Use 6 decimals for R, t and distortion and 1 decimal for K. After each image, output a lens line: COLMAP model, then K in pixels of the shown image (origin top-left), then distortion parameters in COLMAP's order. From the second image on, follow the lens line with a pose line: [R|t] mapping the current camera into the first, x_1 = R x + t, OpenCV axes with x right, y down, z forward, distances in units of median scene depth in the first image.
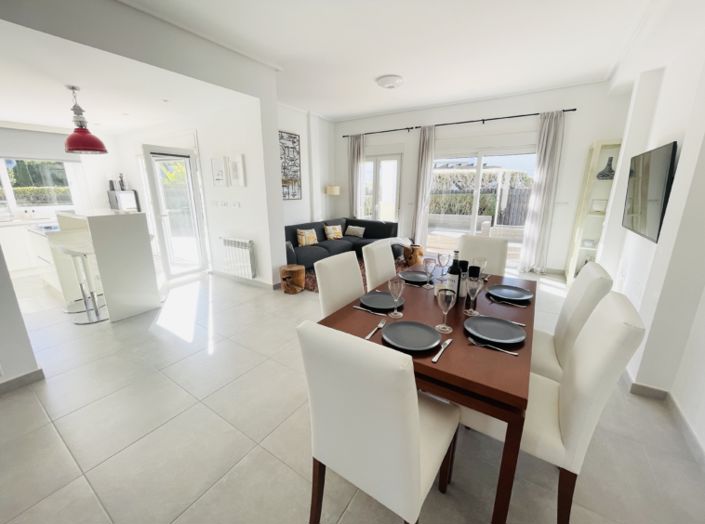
lens RADIAL K [[285.6, 0, 351.3], [0, 285.6, 262.0], [0, 0, 1]] dist [0.001926, -0.000162]
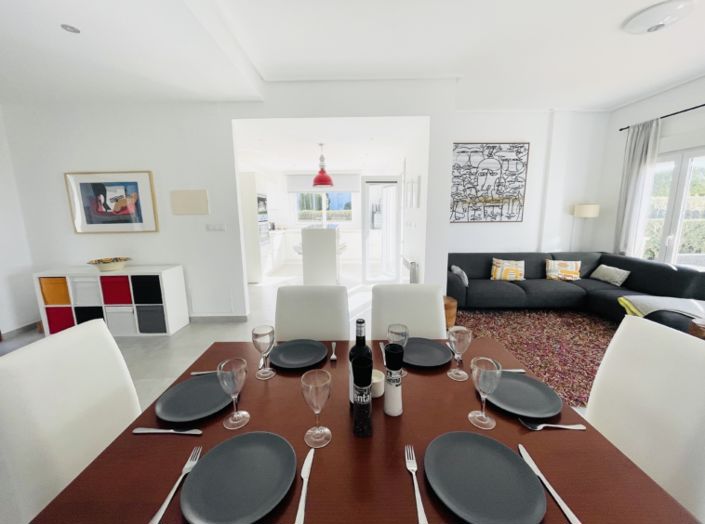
lens RADIAL K [[285.6, 0, 351.6], [0, 285.6, 259.9], [0, 0, 1]] dist [0.001926, -0.000162]
pose [[0.551982, 0.140568, -0.821923, 0.238152], [-0.201719, 0.978922, 0.031949, -0.050353], [0.809089, 0.148162, 0.568703, 0.195558]]
